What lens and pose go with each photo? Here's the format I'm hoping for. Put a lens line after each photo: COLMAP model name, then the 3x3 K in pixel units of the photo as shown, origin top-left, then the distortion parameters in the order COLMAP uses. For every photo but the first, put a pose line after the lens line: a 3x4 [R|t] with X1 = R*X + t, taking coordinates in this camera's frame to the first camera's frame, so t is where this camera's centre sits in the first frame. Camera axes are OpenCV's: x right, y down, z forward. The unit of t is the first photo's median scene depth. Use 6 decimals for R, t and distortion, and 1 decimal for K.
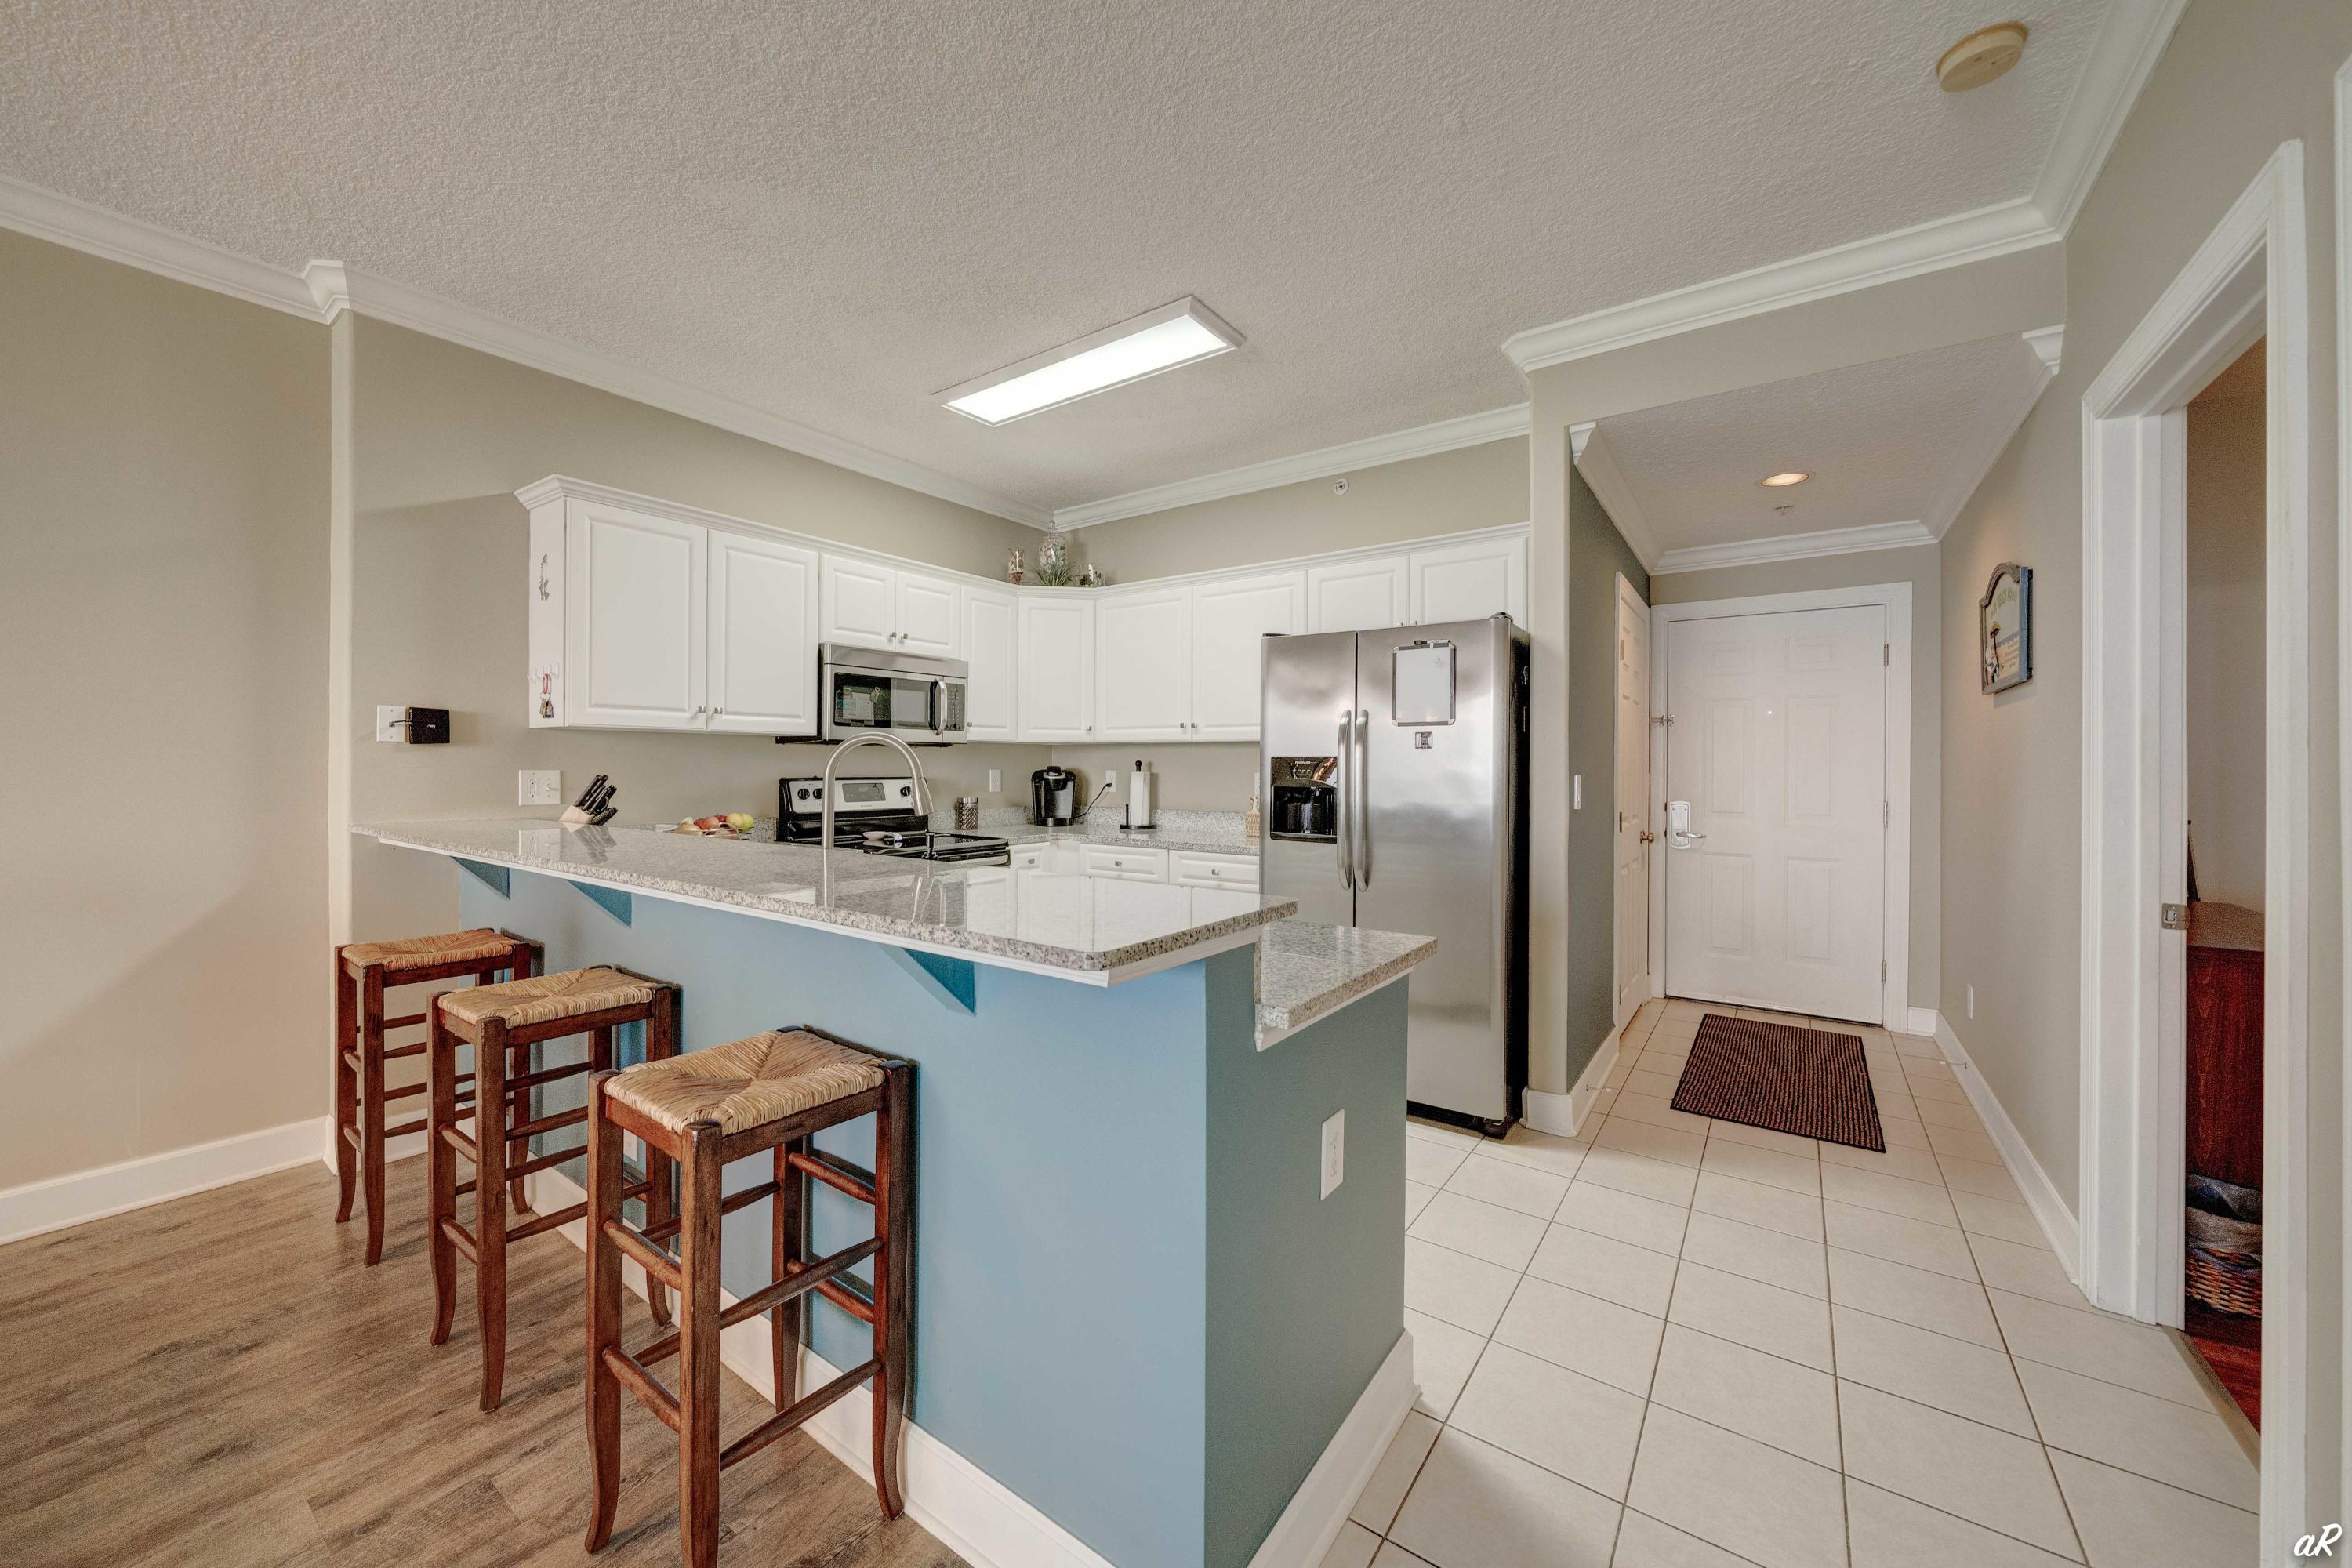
lens RADIAL K [[838.4, 0, 1163.5], [0, 838.4, 766.1], [0, 0, 1]] dist [-0.001268, -0.000349]
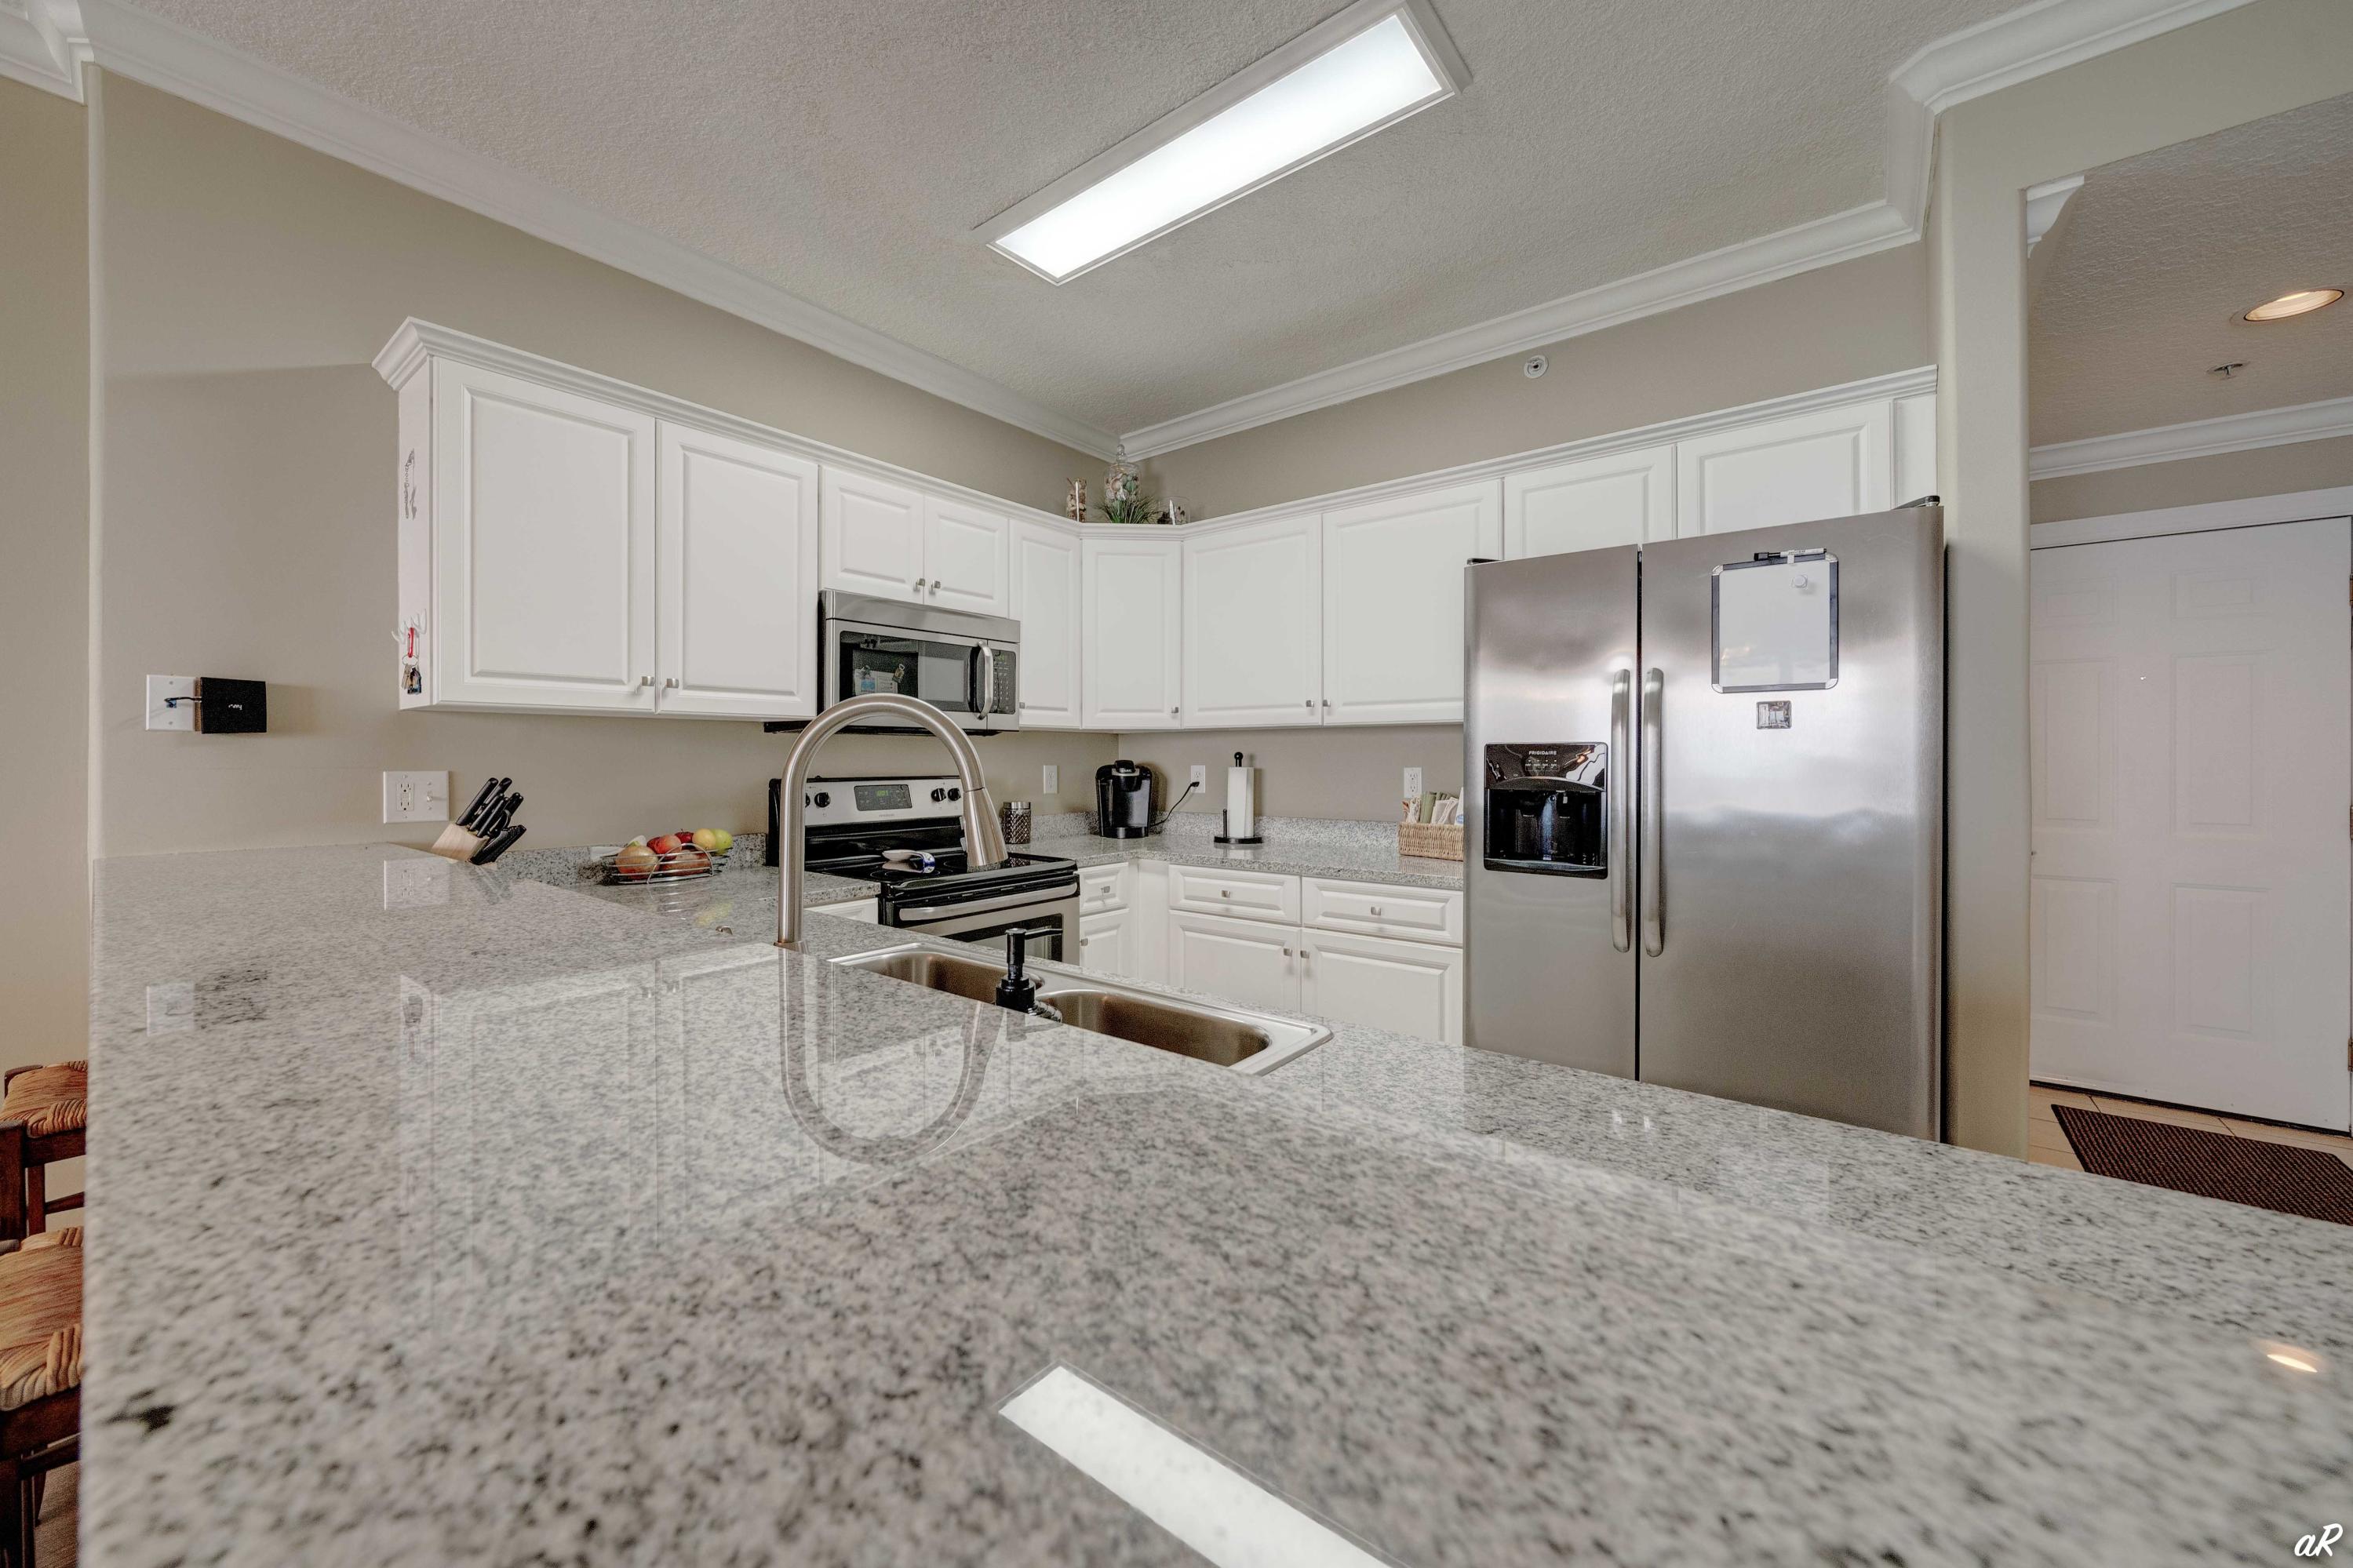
lens RADIAL K [[838.6, 0, 1134.1], [0, 838.6, 757.4], [0, 0, 1]] dist [-0.001268, -0.000349]
pose [[0.998130, -0.006273, -0.060809, -0.094315], [0.006162, 0.999979, -0.002008, -0.001250], [0.060821, 0.001630, 0.998147, 0.284397]]
